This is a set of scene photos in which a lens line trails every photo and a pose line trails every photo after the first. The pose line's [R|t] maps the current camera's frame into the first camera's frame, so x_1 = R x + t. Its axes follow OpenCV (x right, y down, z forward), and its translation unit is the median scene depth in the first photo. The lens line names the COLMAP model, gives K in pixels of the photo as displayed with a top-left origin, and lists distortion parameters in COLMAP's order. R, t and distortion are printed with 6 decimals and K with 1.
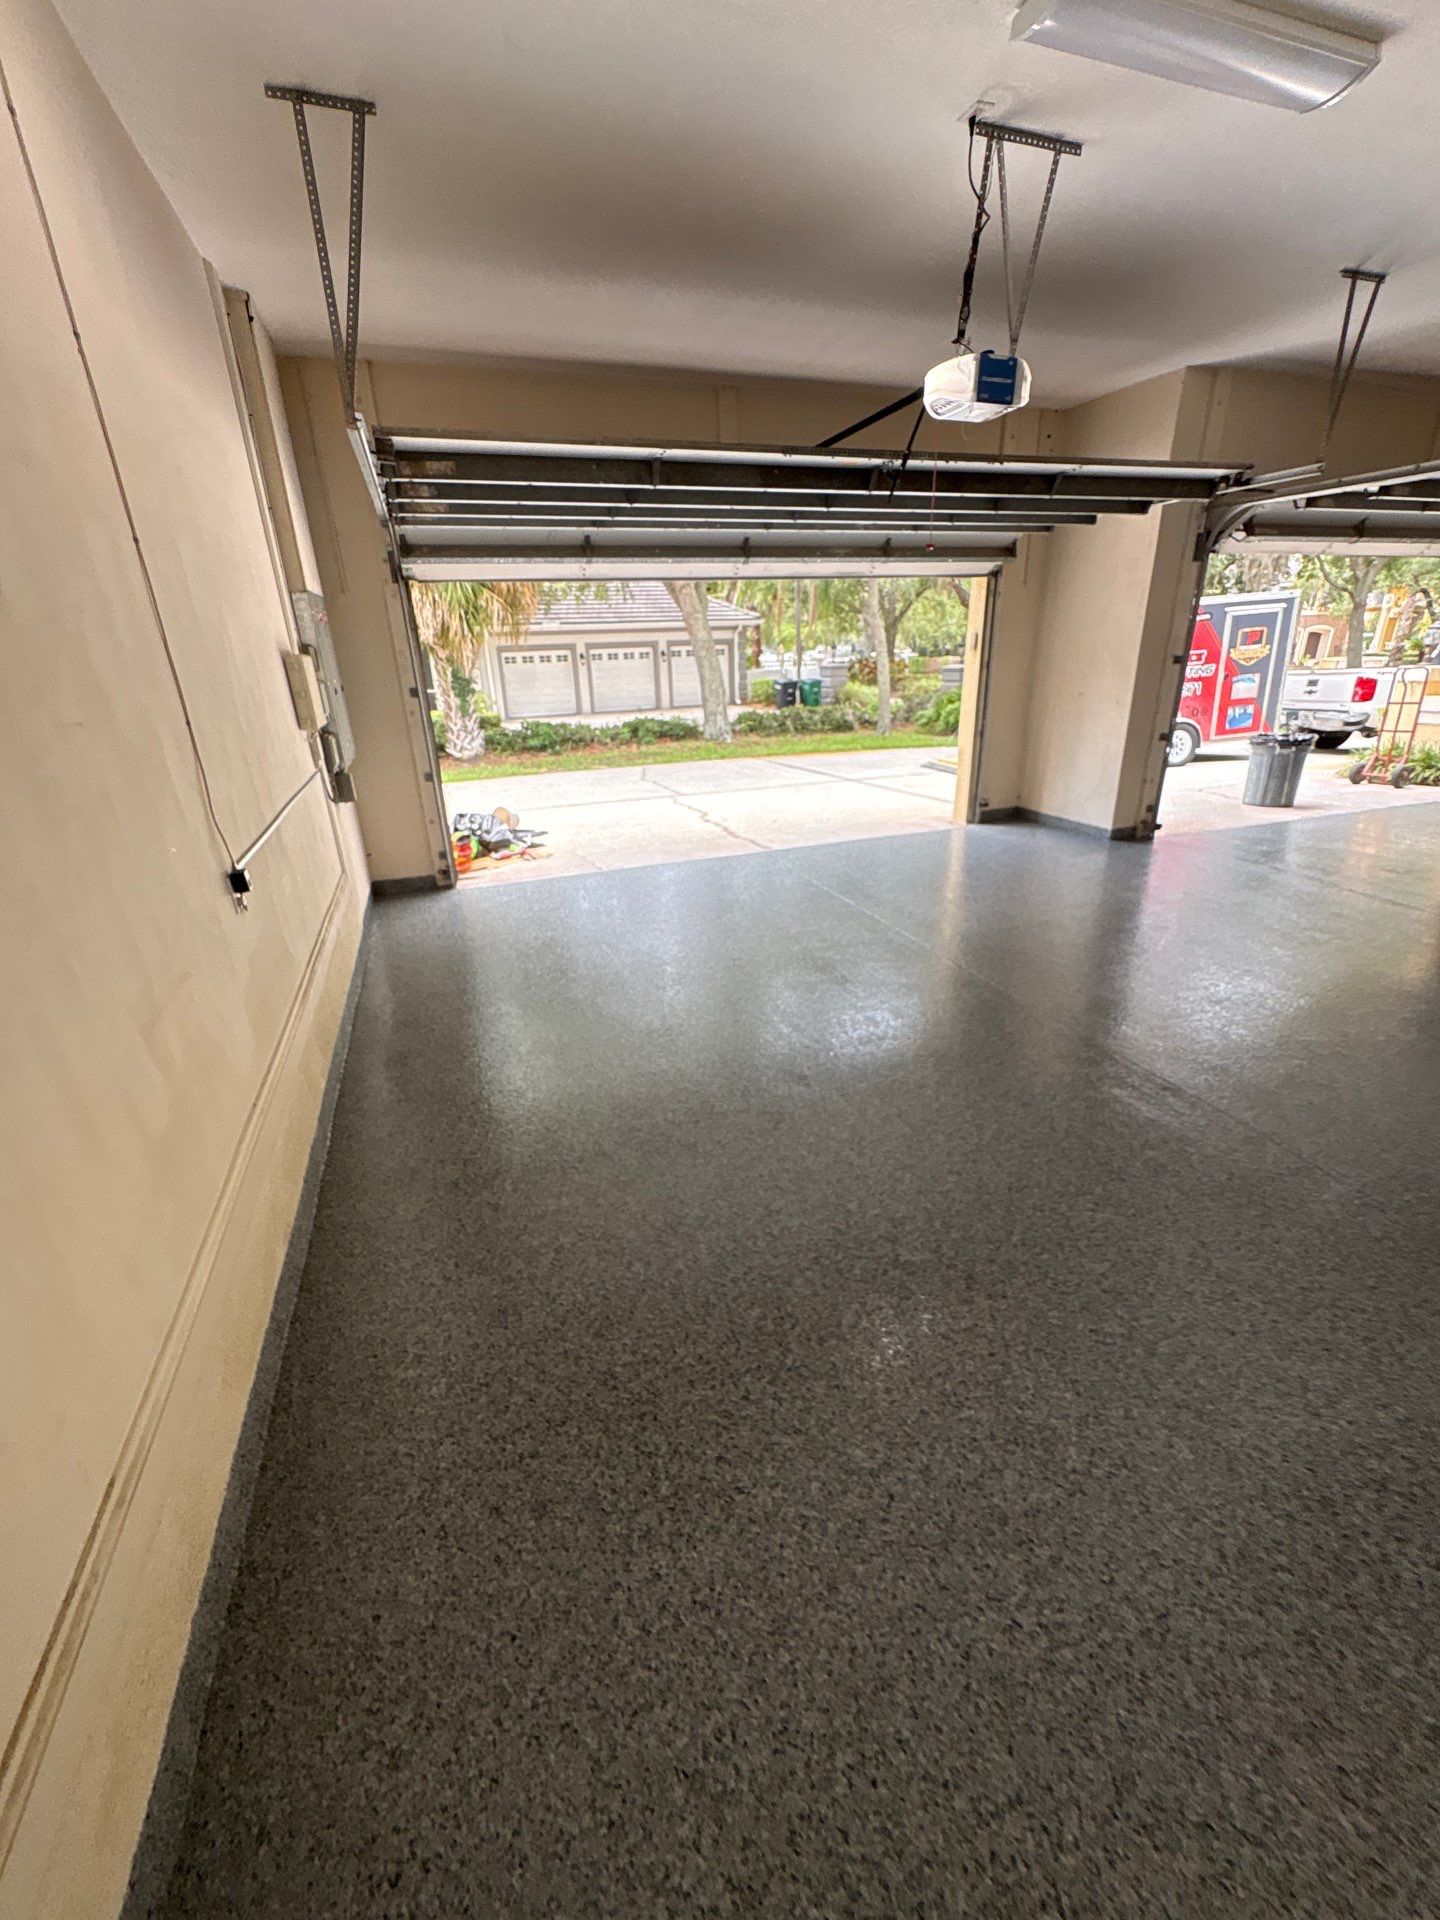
lens RADIAL K [[770.7, 0, 719.5], [0, 770.7, 955.4], [0, 0, 1]] dist [0.001002, 0.000280]
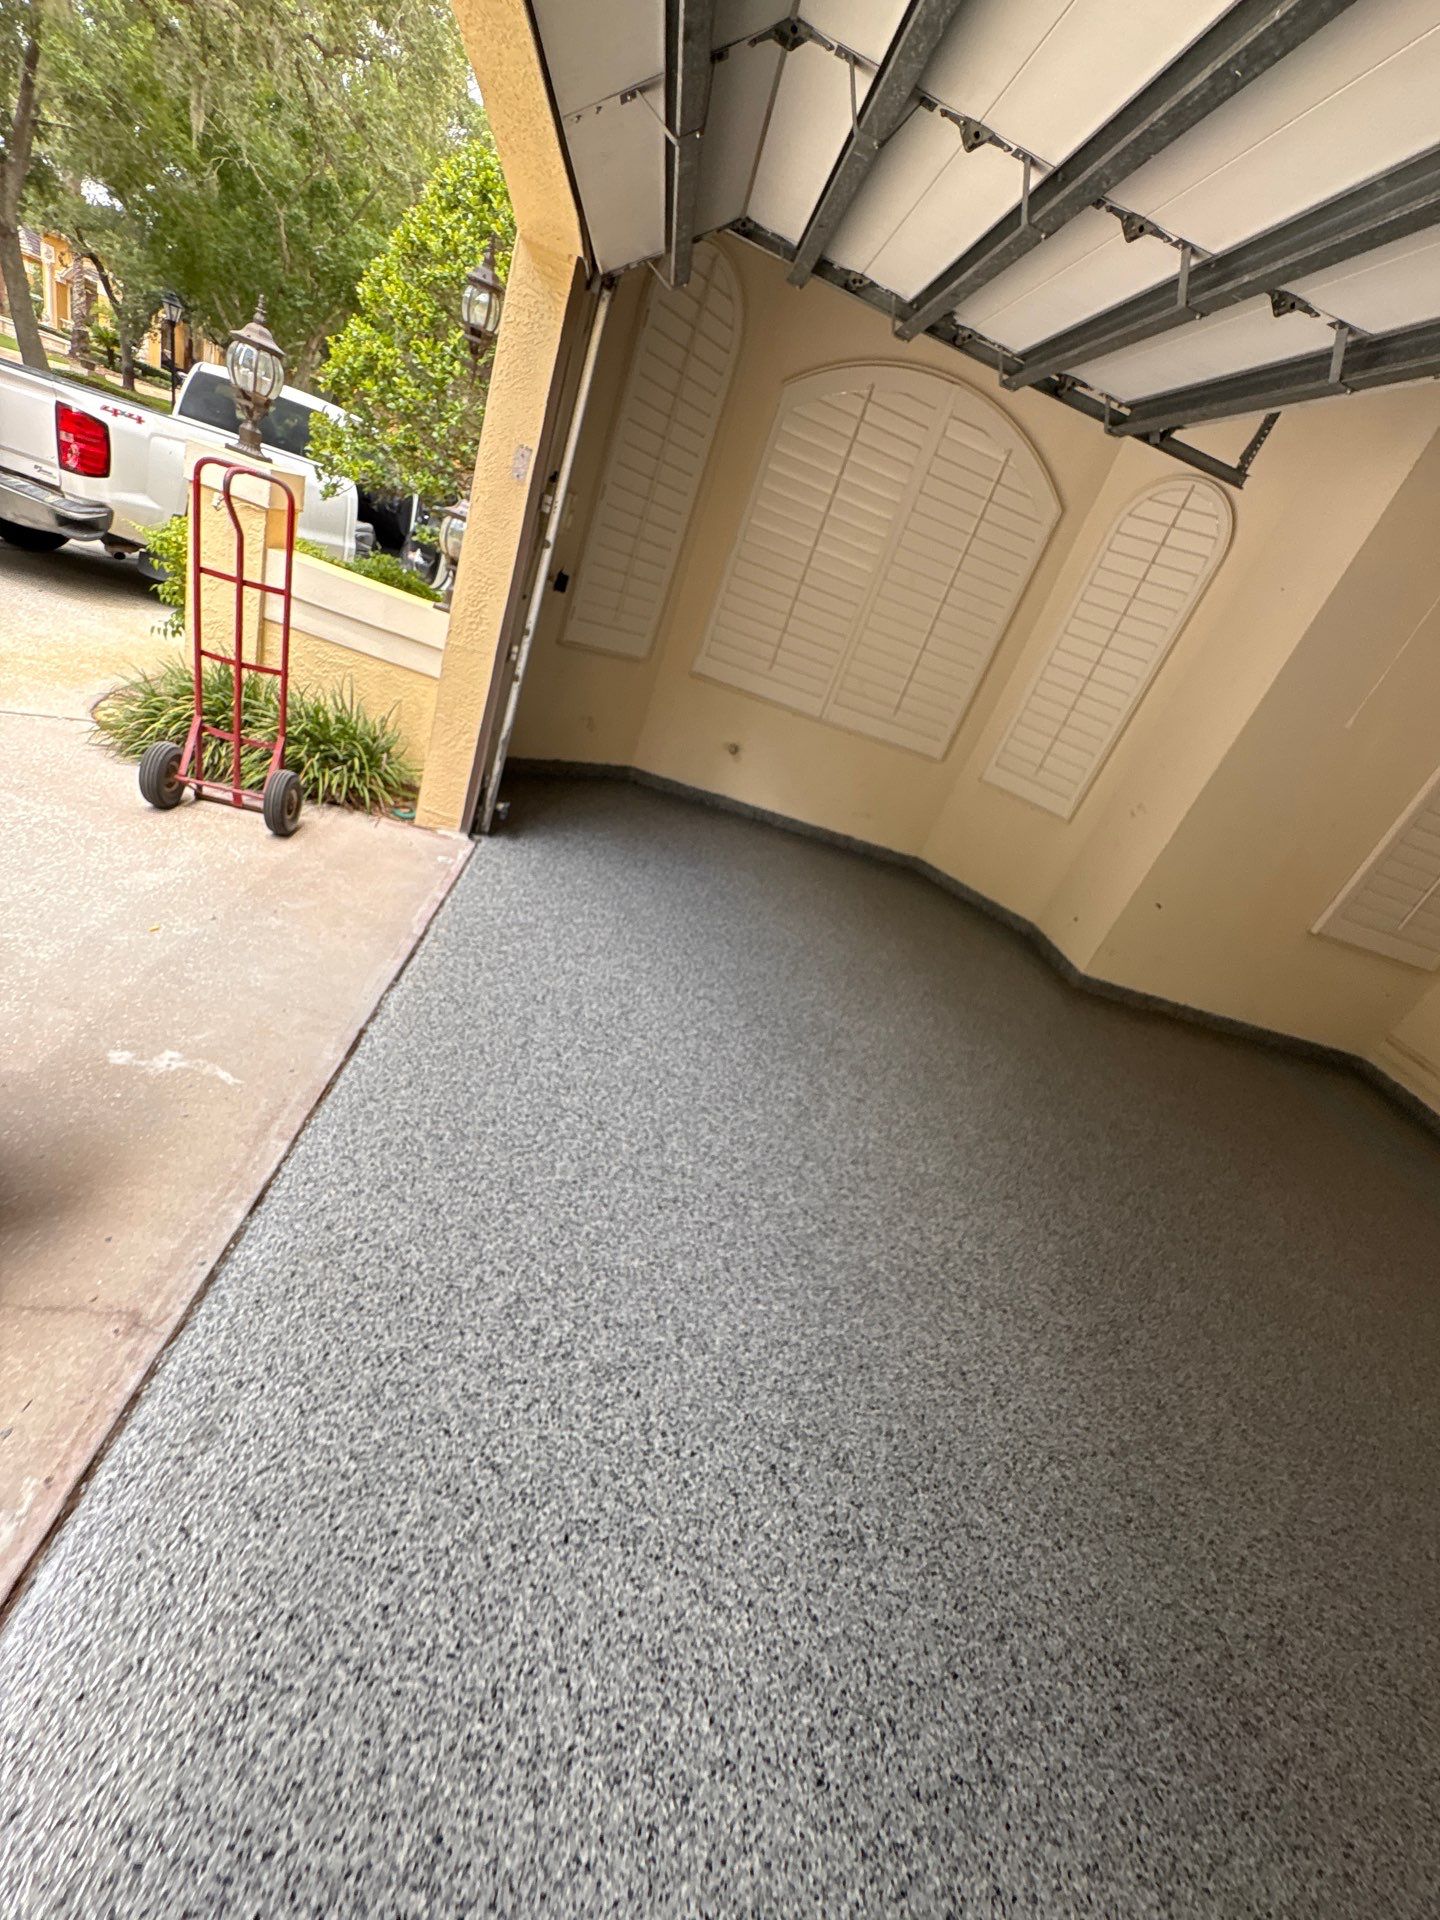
lens RADIAL K [[770.7, 0, 719.5], [0, 770.7, 955.4], [0, 0, 1]] dist [0.001002, 0.000280]
pose [[0.249103, -0.334890, 0.908734, 0.649633], [0.022705, 0.940073, 0.340215, -0.315100], [-0.968211, -0.064116, 0.241778, 0.792161]]
